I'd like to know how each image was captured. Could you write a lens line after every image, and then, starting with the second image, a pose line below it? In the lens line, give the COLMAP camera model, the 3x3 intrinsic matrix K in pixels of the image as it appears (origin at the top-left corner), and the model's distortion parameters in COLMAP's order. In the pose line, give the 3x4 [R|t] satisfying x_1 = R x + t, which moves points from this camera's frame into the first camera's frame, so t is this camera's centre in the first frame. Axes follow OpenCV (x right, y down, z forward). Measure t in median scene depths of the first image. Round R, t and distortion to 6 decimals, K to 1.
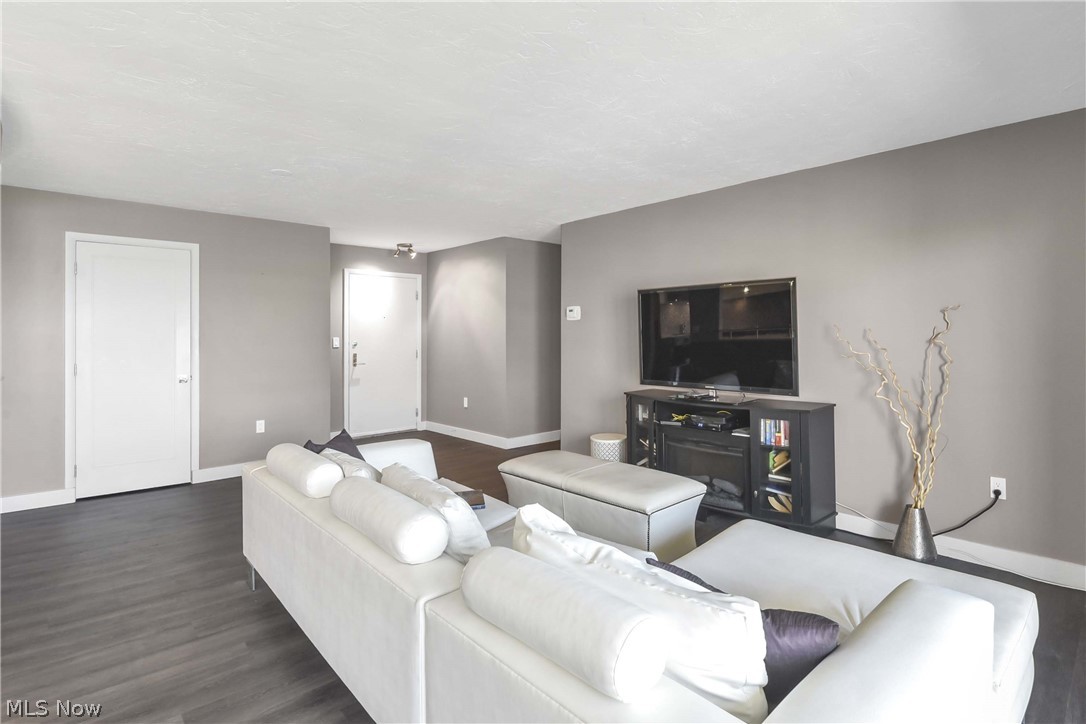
lens RADIAL K [[538.7, 0, 586.6], [0, 538.7, 333.4], [0, 0, 1]] dist [-0.002716, -0.007450]
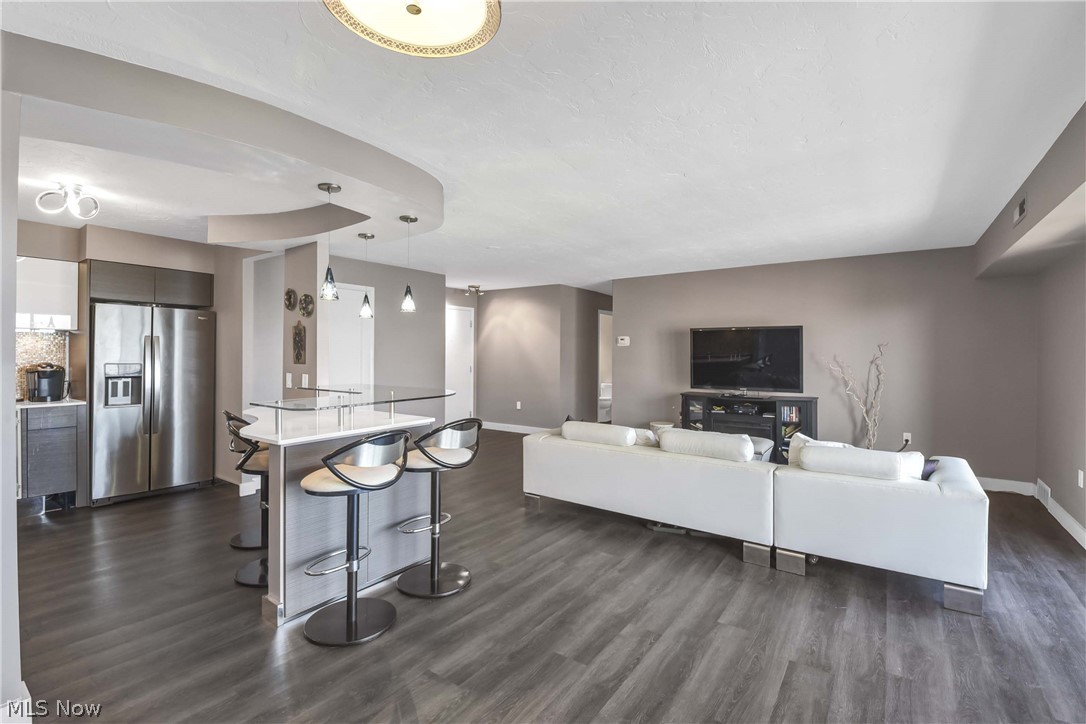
lens RADIAL K [[479.0, 0, 567.0], [0, 479.0, 352.4], [0, 0, 1]] dist [-0.026985, -0.000691]
pose [[0.981303, 0.007027, 0.192339, -0.556195], [-0.007418, 0.999972, 0.001315, -0.009831], [-0.192324, -0.002717, 0.981328, -0.313424]]
